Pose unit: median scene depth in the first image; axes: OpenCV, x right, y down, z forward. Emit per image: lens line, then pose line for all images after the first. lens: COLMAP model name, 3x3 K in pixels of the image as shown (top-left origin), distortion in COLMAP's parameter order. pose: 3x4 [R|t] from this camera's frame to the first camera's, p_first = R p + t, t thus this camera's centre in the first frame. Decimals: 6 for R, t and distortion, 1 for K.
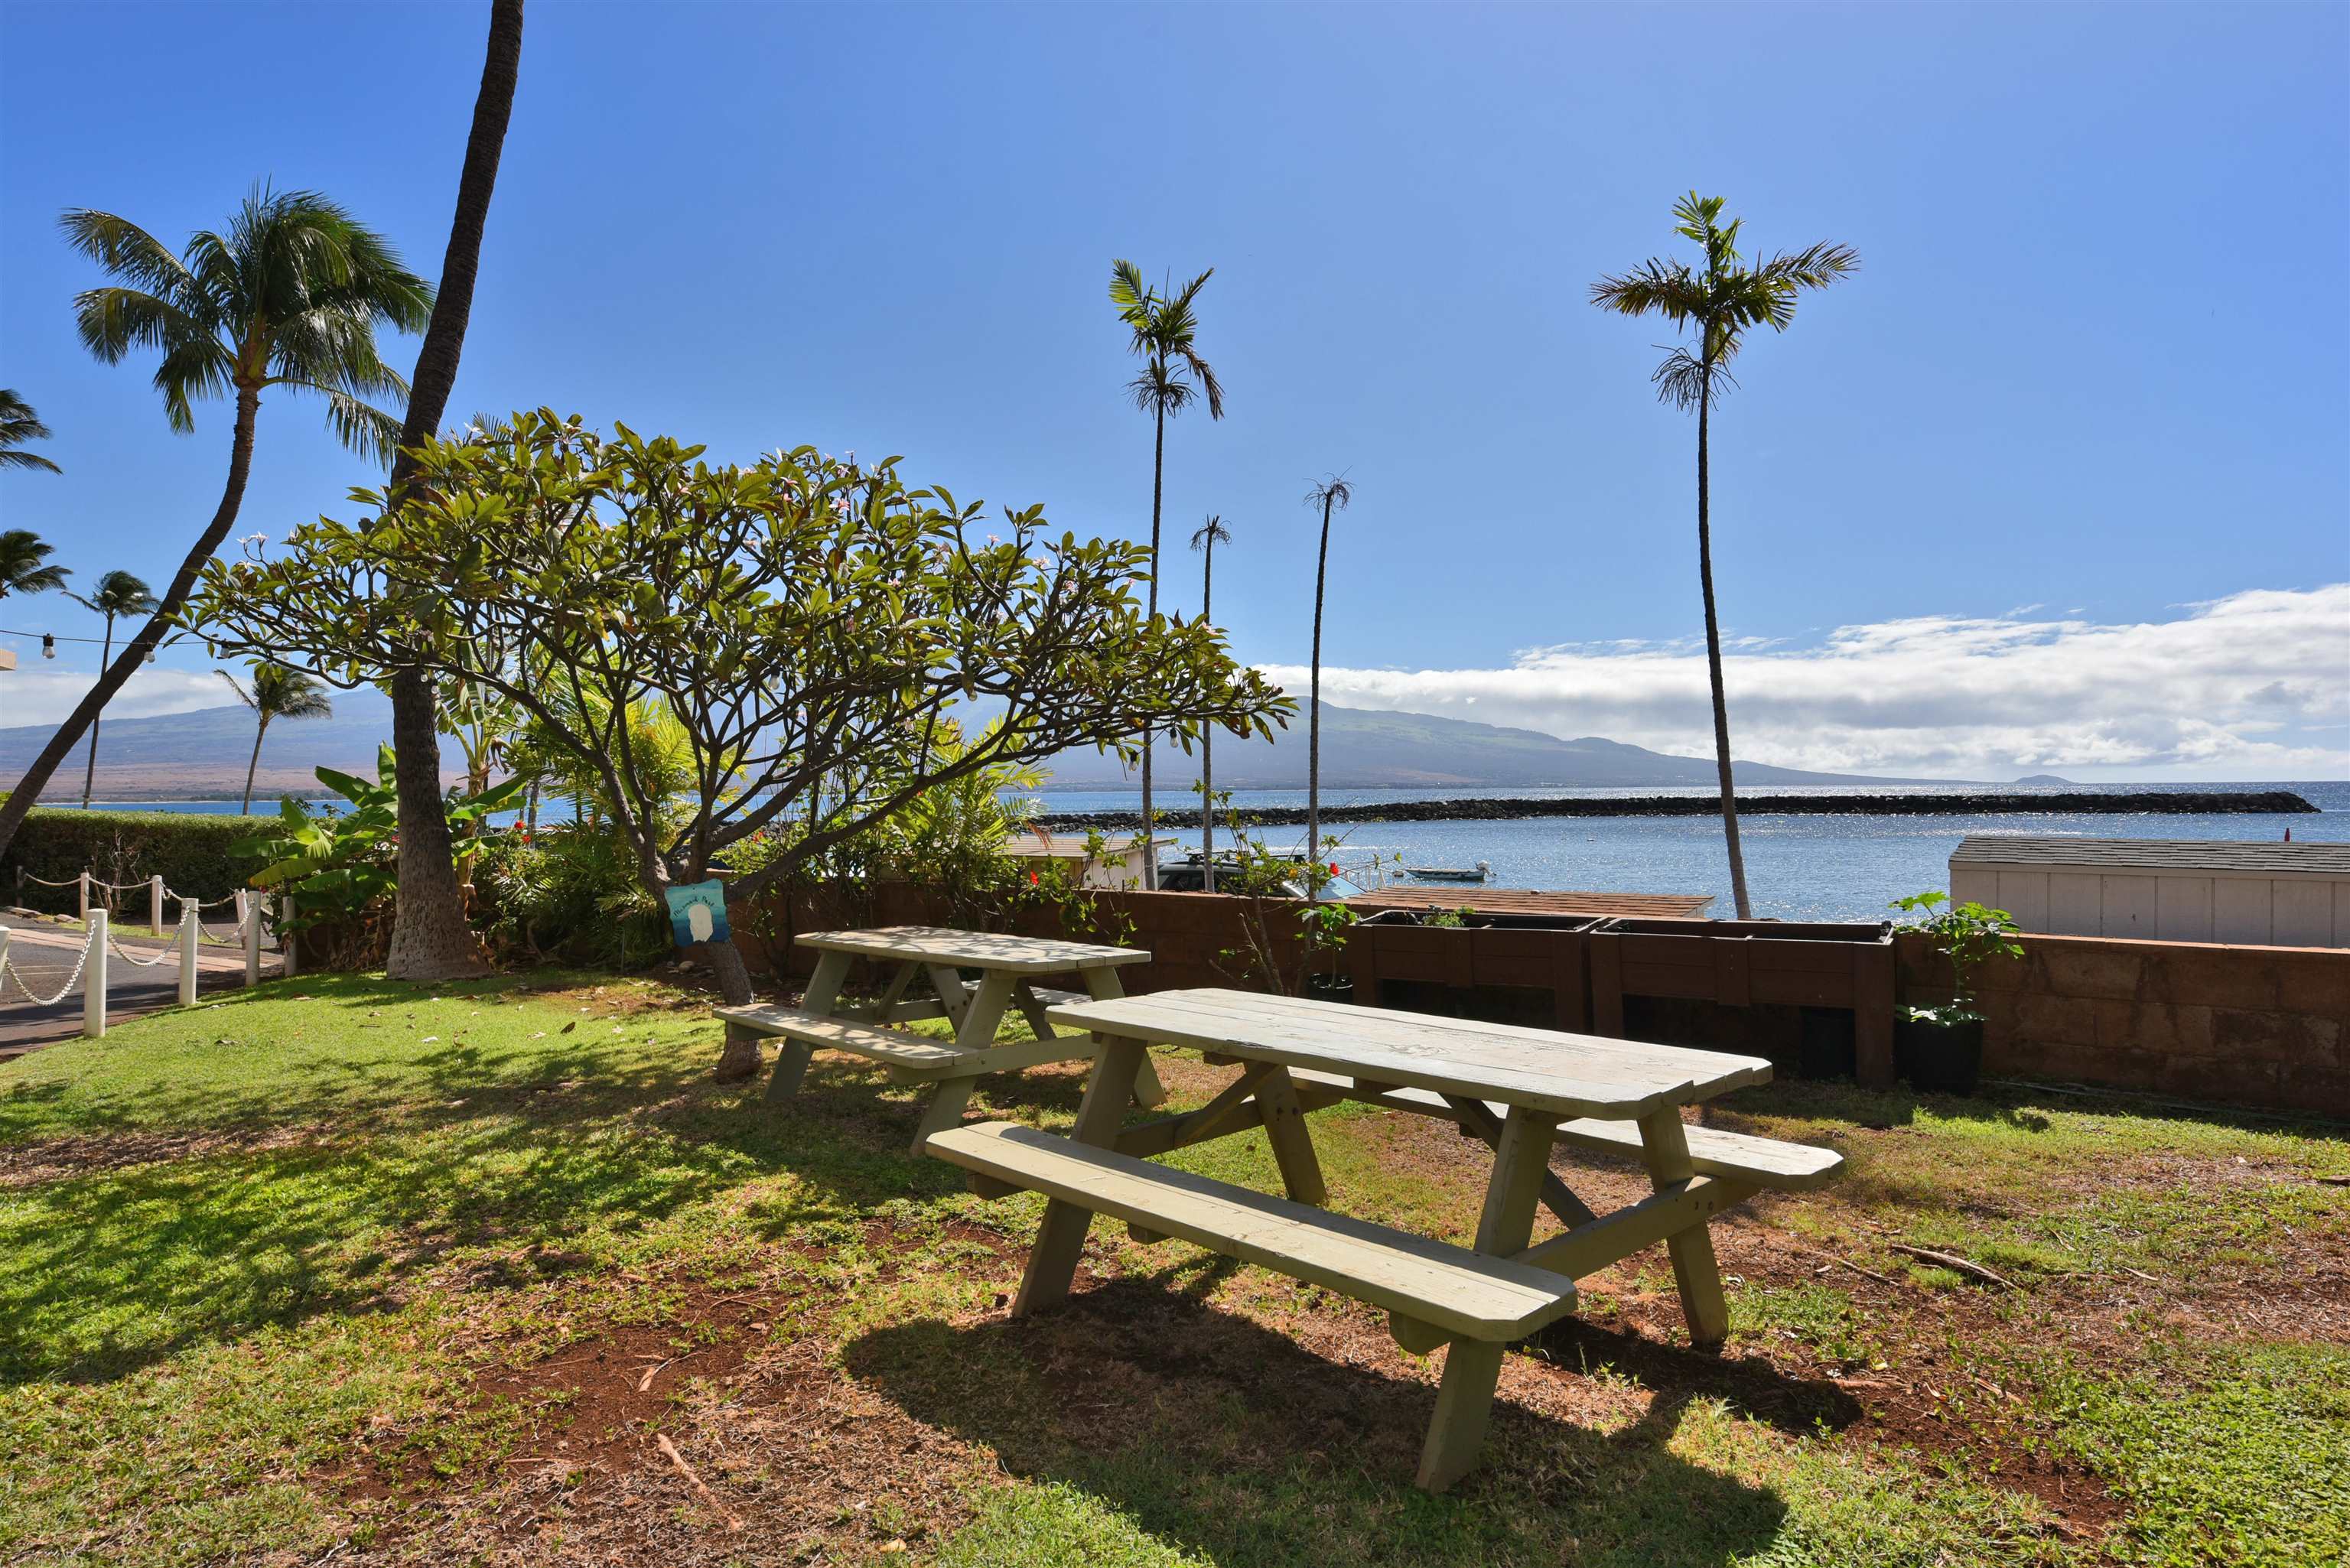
lens RADIAL K [[1339.9, 0, 1174.0], [0, 1339.9, 783.0], [0, 0, 1]] dist [-0.019081, 0.000231]
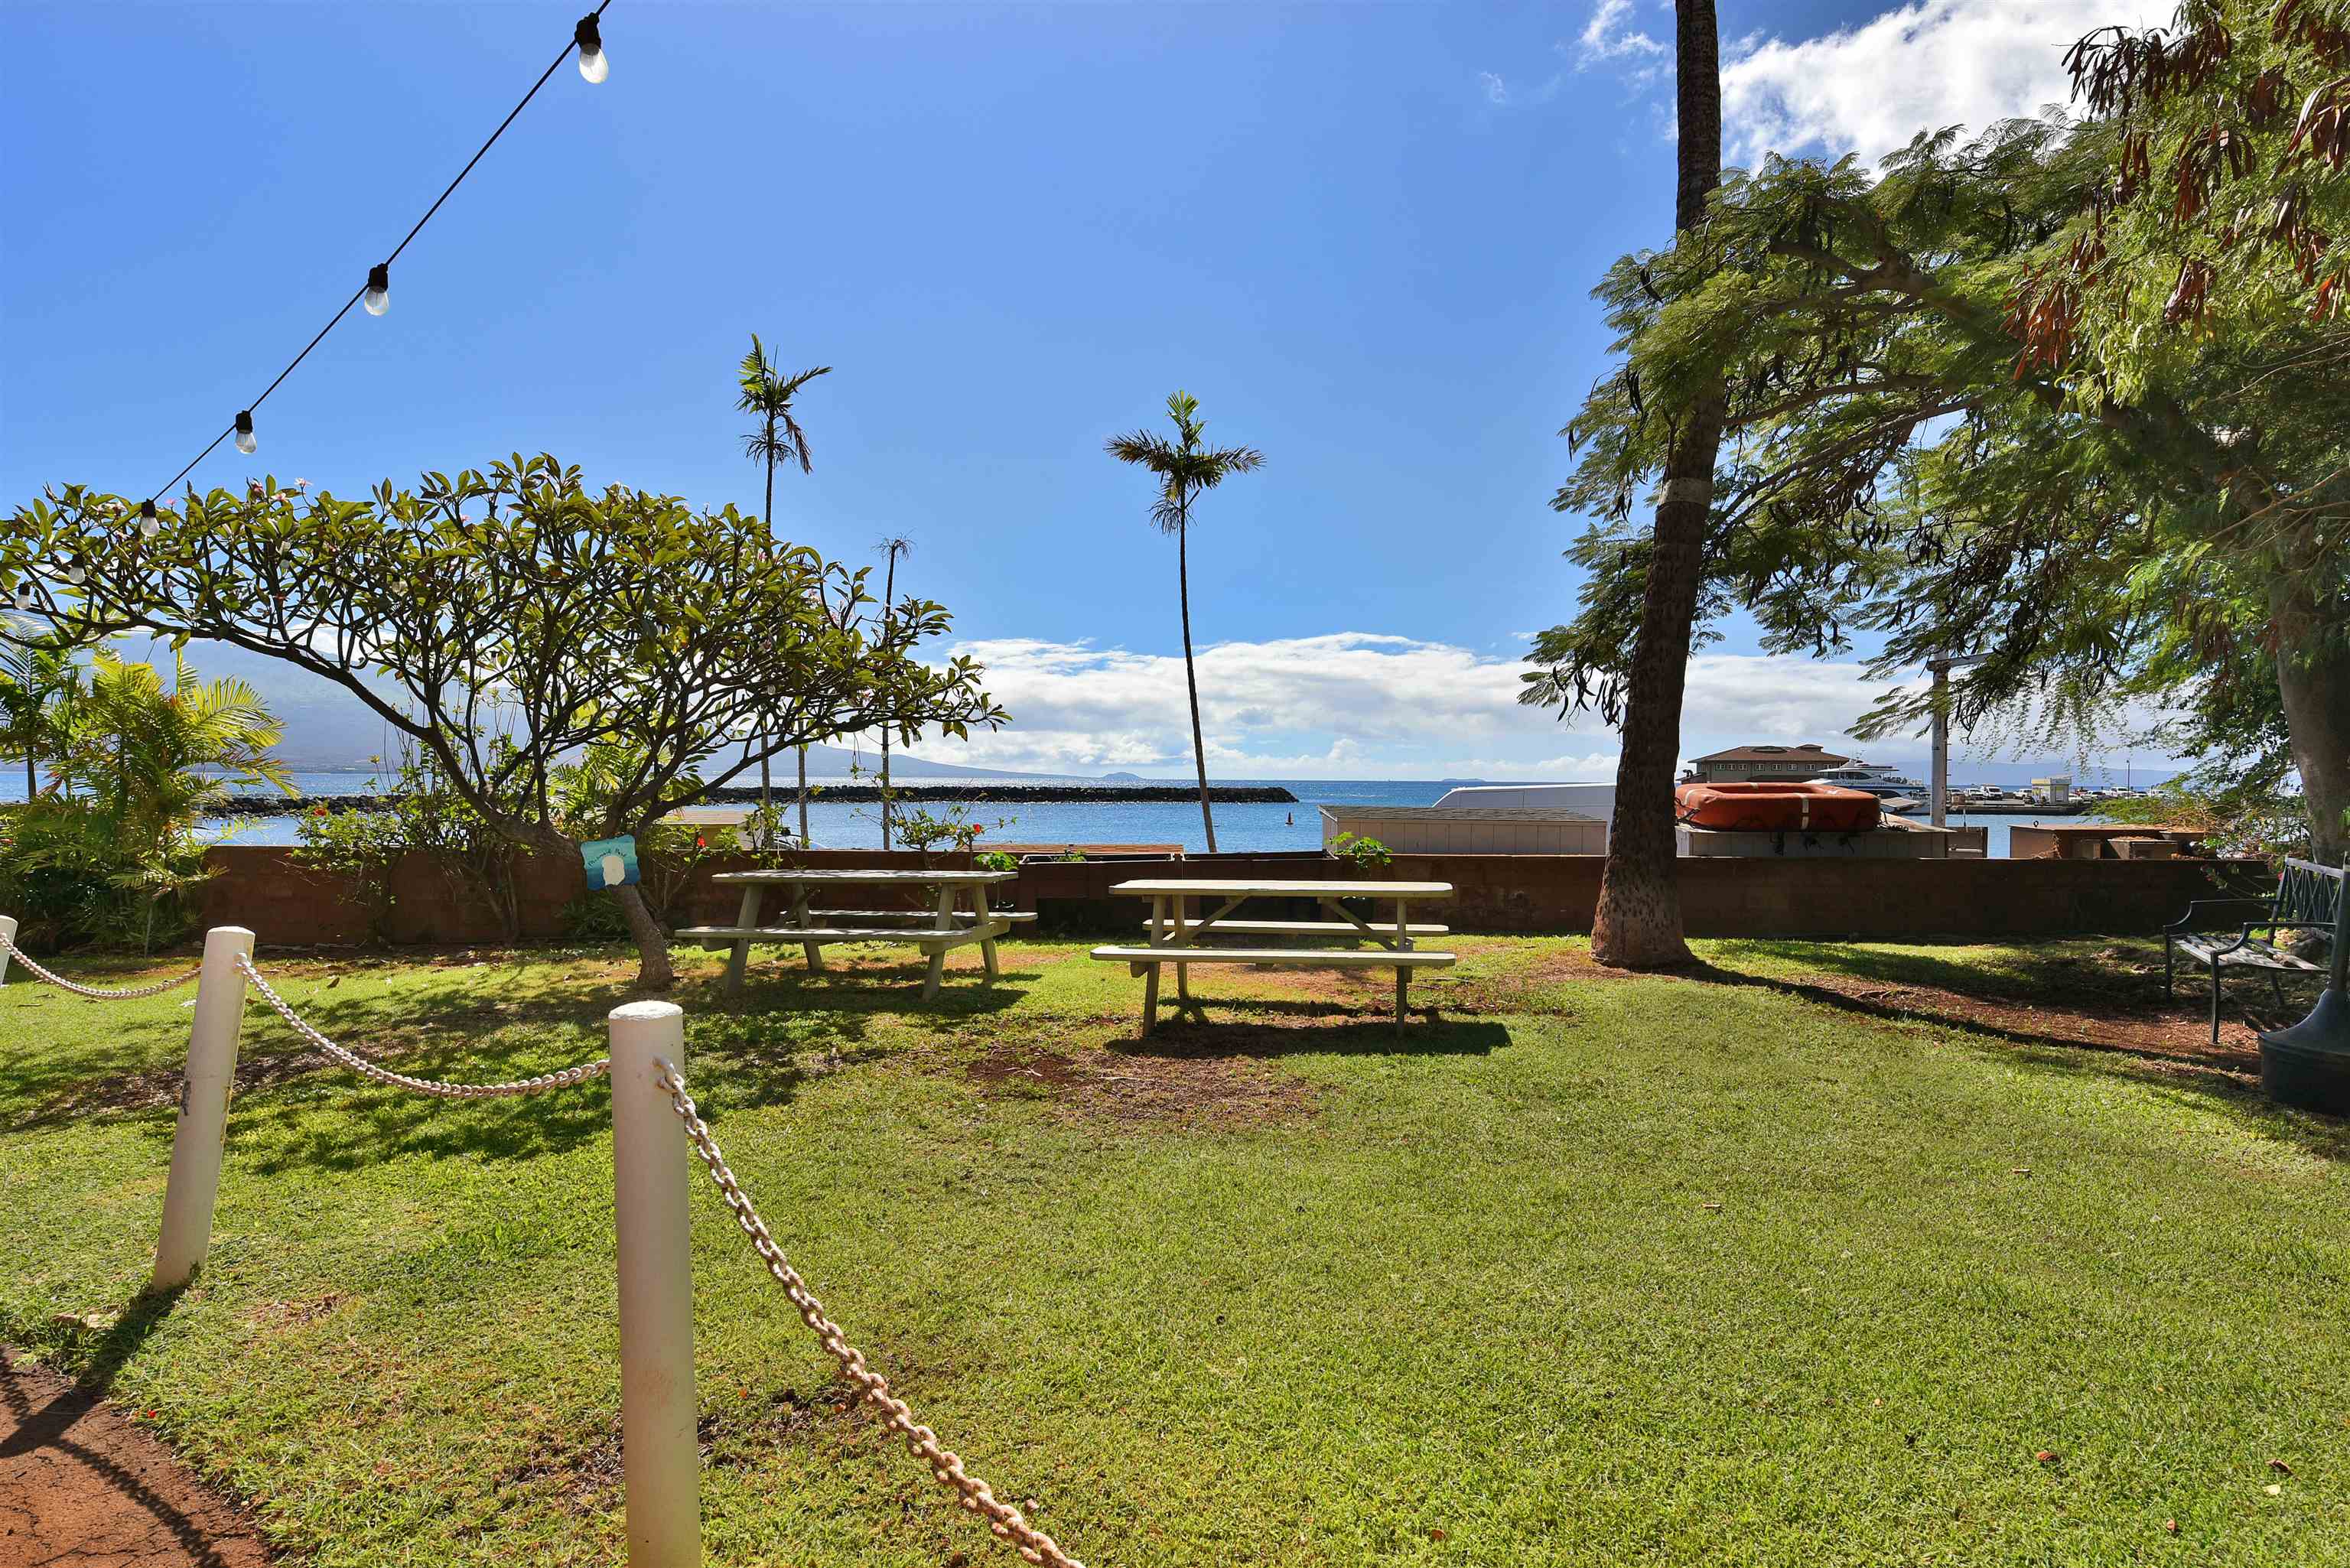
lens RADIAL K [[1290.7, 0, 1175.7], [0, 1290.7, 786.1], [0, 0, 1]] dist [-0.001528, -0.000151]
pose [[0.789127, 0.010543, 0.614140, -0.439150], [-0.016682, 0.999852, 0.004270, 0.008198], [-0.614004, -0.013615, 0.789186, -0.169713]]
